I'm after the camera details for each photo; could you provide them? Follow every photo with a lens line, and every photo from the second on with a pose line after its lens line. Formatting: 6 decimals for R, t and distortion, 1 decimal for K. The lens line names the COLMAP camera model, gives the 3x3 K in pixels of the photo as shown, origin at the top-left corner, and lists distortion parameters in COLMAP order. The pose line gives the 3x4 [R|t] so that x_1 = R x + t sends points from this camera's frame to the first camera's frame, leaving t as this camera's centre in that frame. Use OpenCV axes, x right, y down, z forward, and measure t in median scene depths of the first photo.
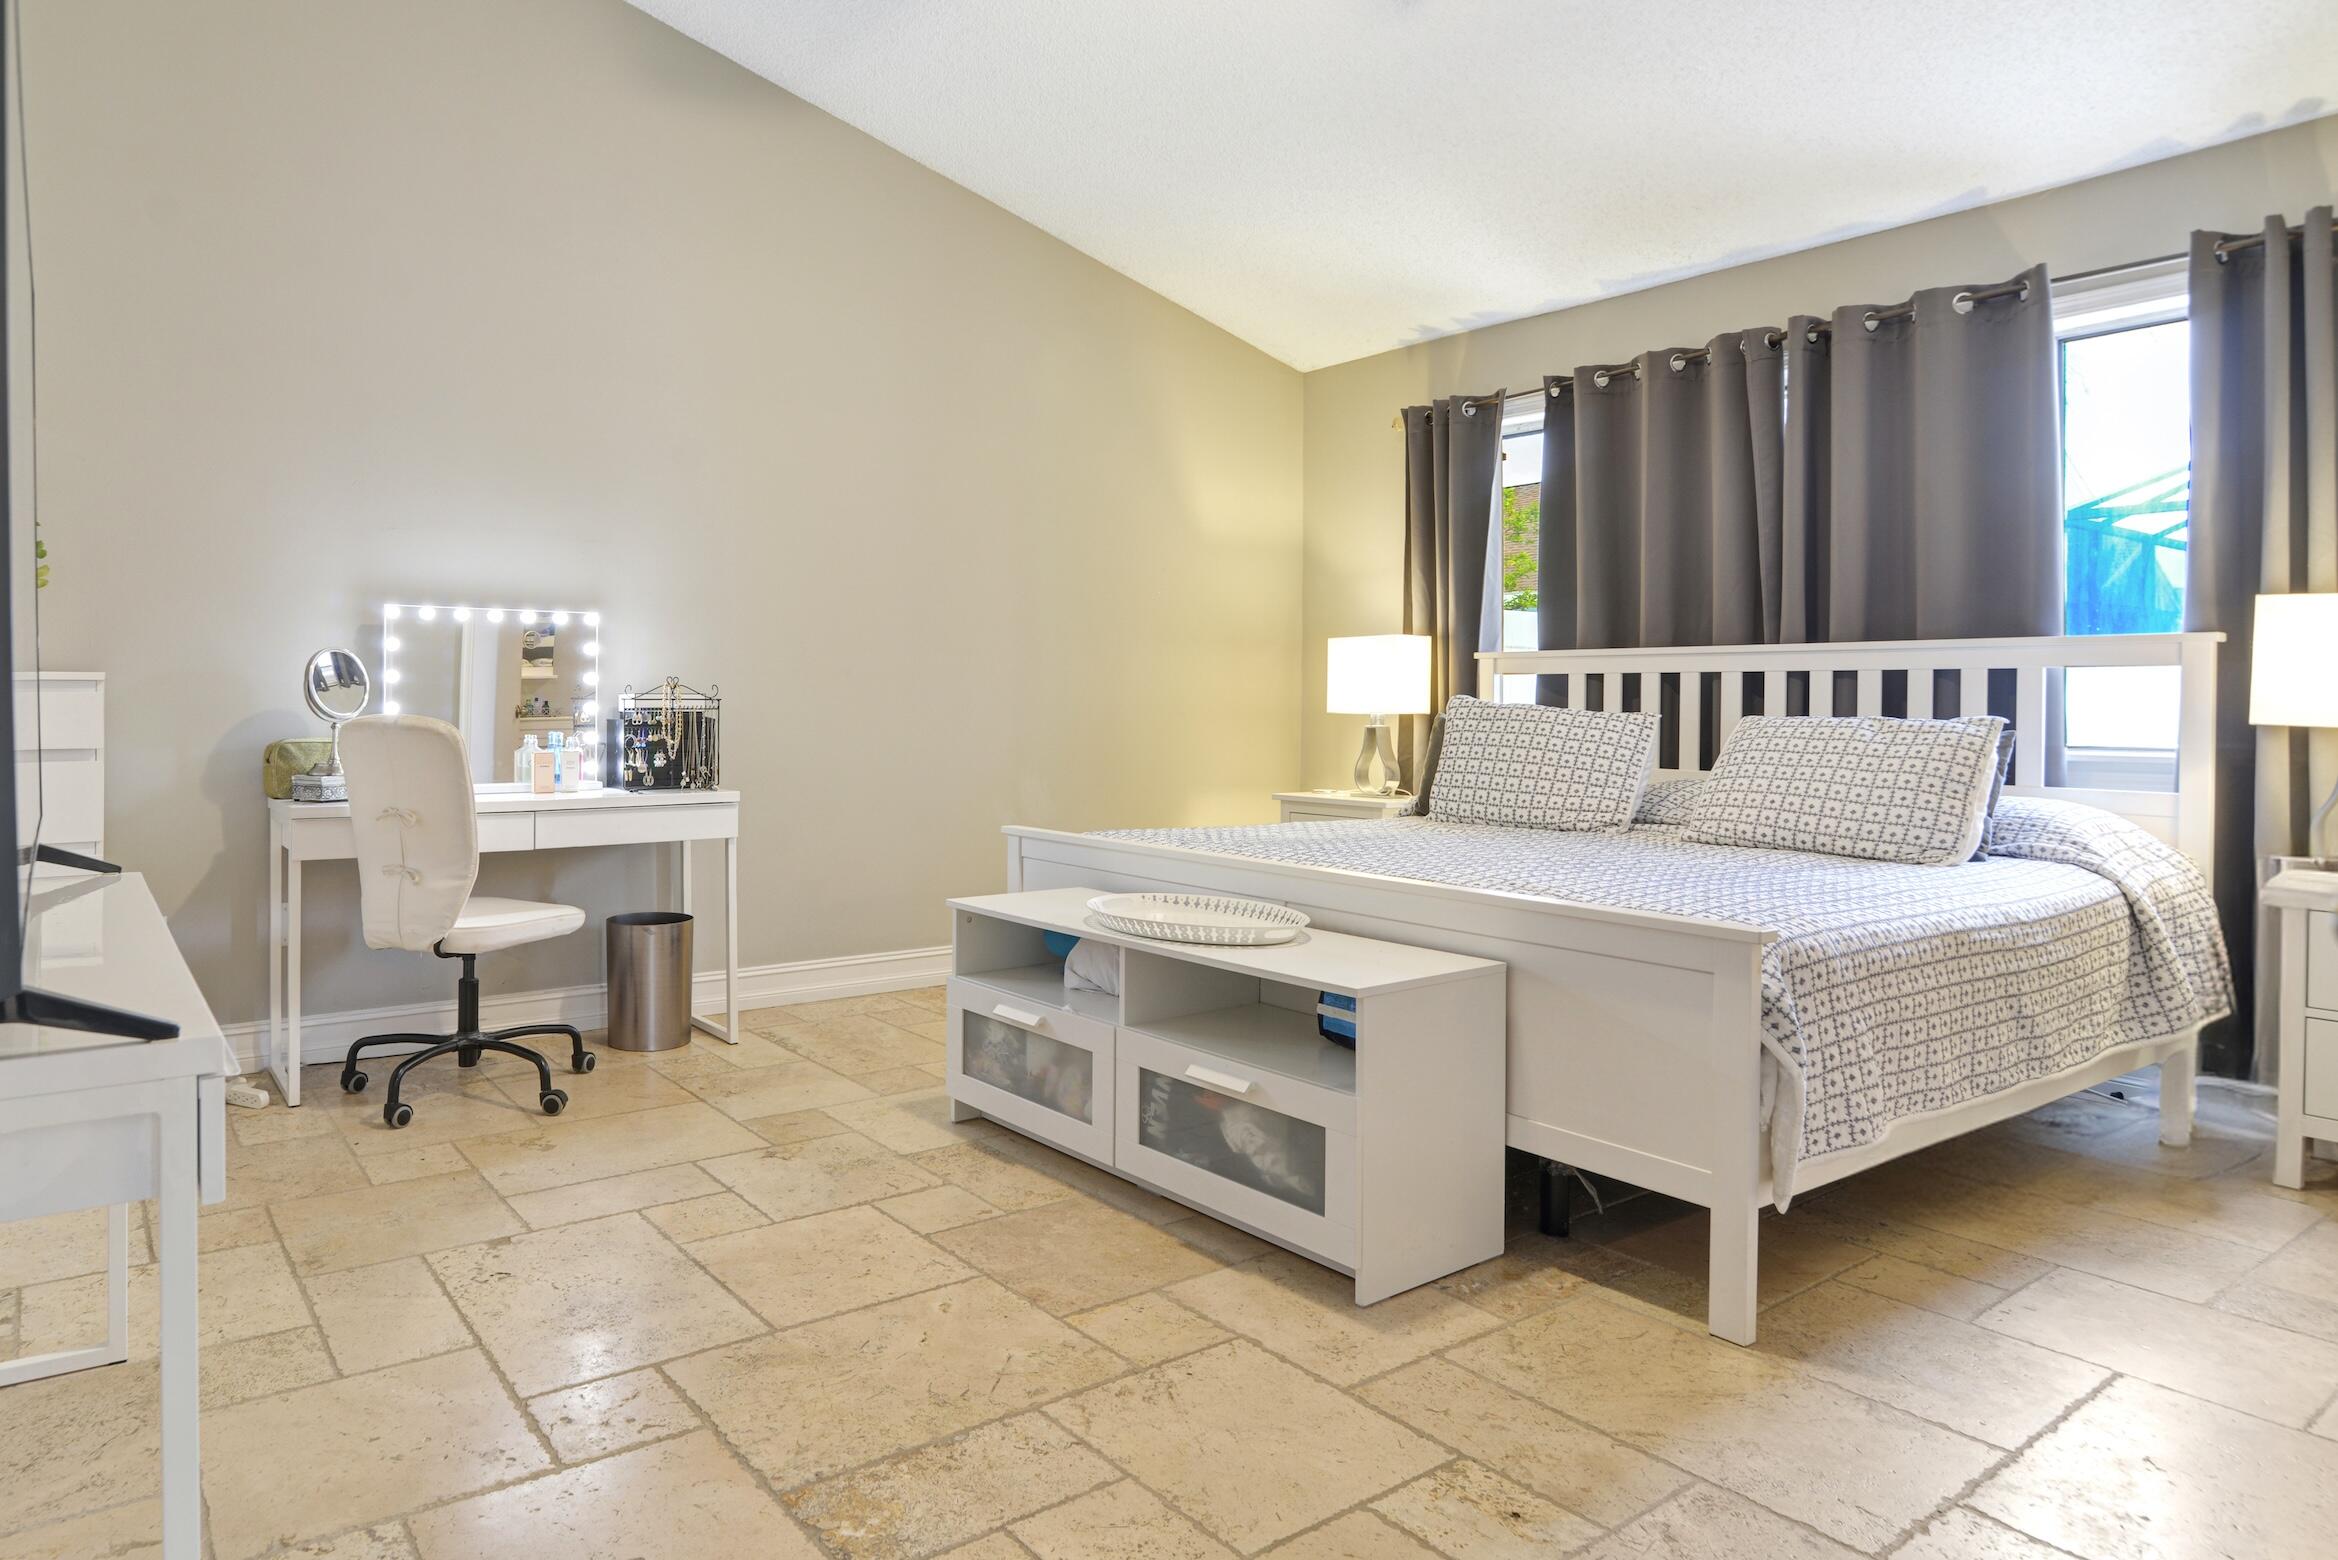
lens RADIAL K [[1286.7, 0, 964.7], [0, 1286.7, 713.6], [0, 0, 1]] dist [-0.018940, 0.000906]
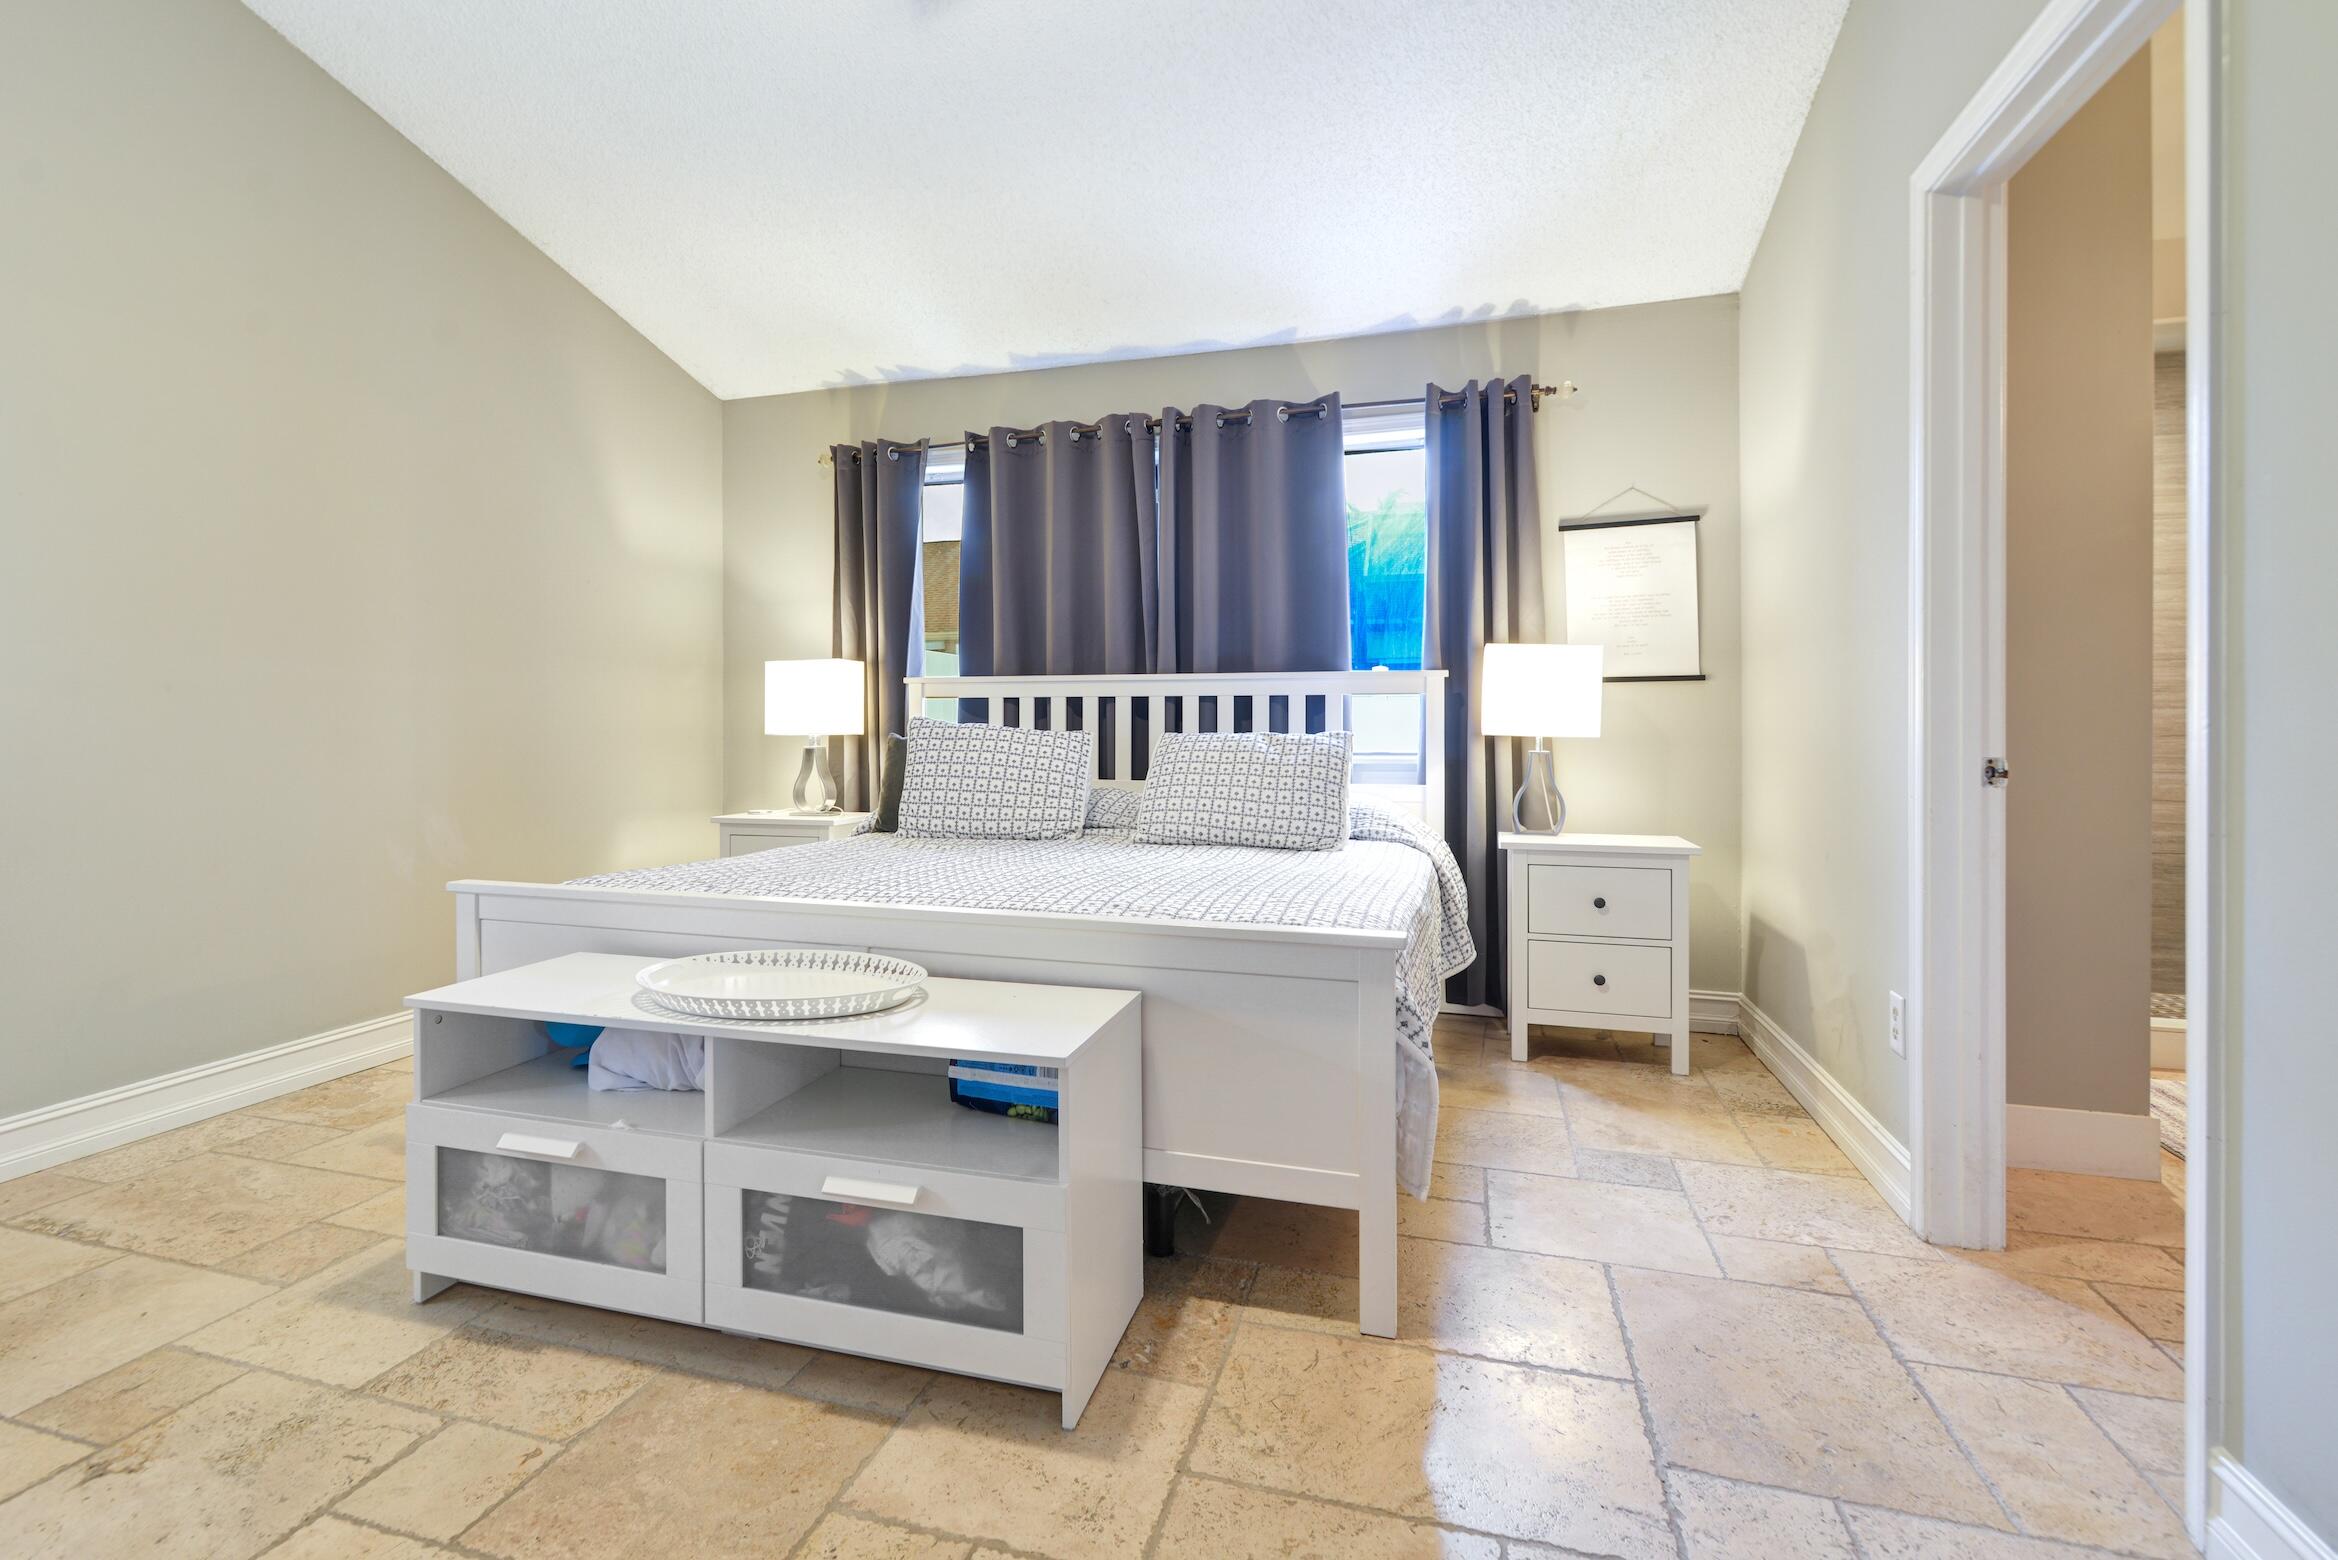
lens RADIAL K [[1092.6, 0, 1060.7], [0, 1092.6, 731.7], [0, 0, 1]] dist [-0.002552, 0.000440]
pose [[0.798111, -0.009267, 0.602440, -0.077798], [0.011405, 0.999935, 0.000272, -0.000771], [-0.602403, 0.006654, 0.798164, 0.254753]]
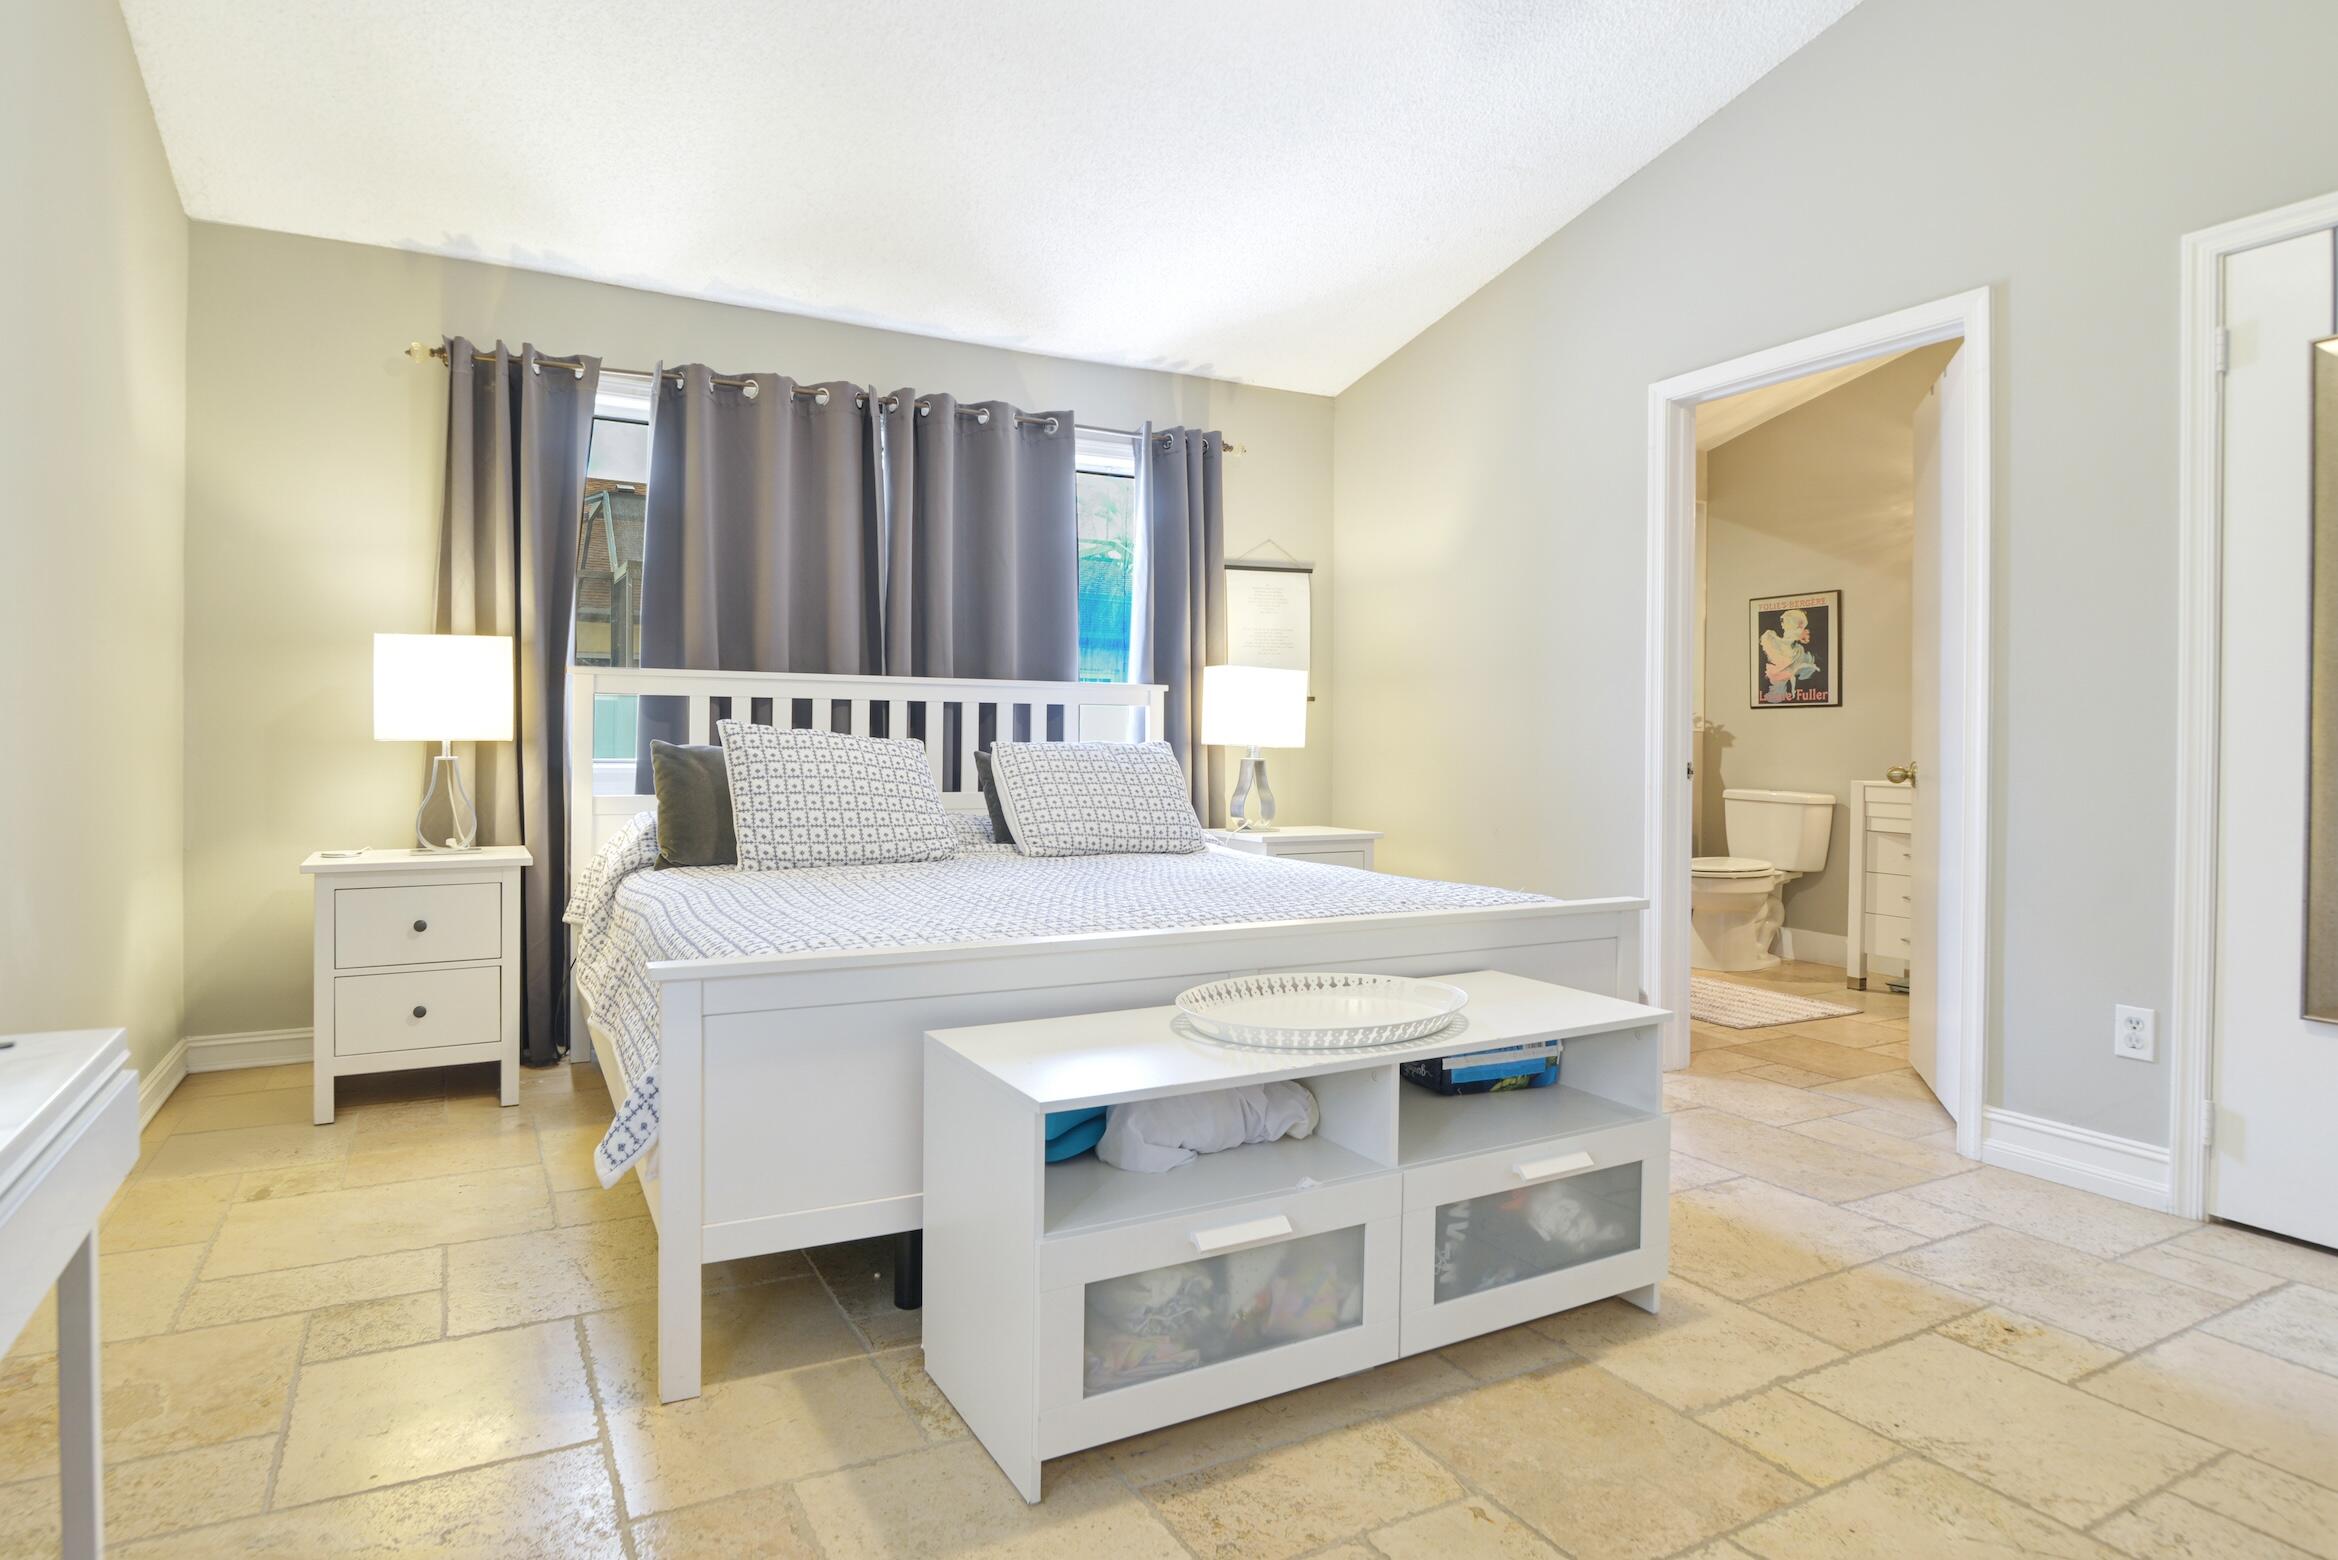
lens RADIAL K [[1214.2, 0, 1017.0], [0, 1214.2, 741.8], [0, 0, 1]] dist [-0.020221, 0.000409]
pose [[0.174610, -0.011595, 0.984569, -0.454193], [0.000397, 0.999931, 0.011705, -0.011009], [-0.984638, -0.001653, 0.174603, 0.815535]]
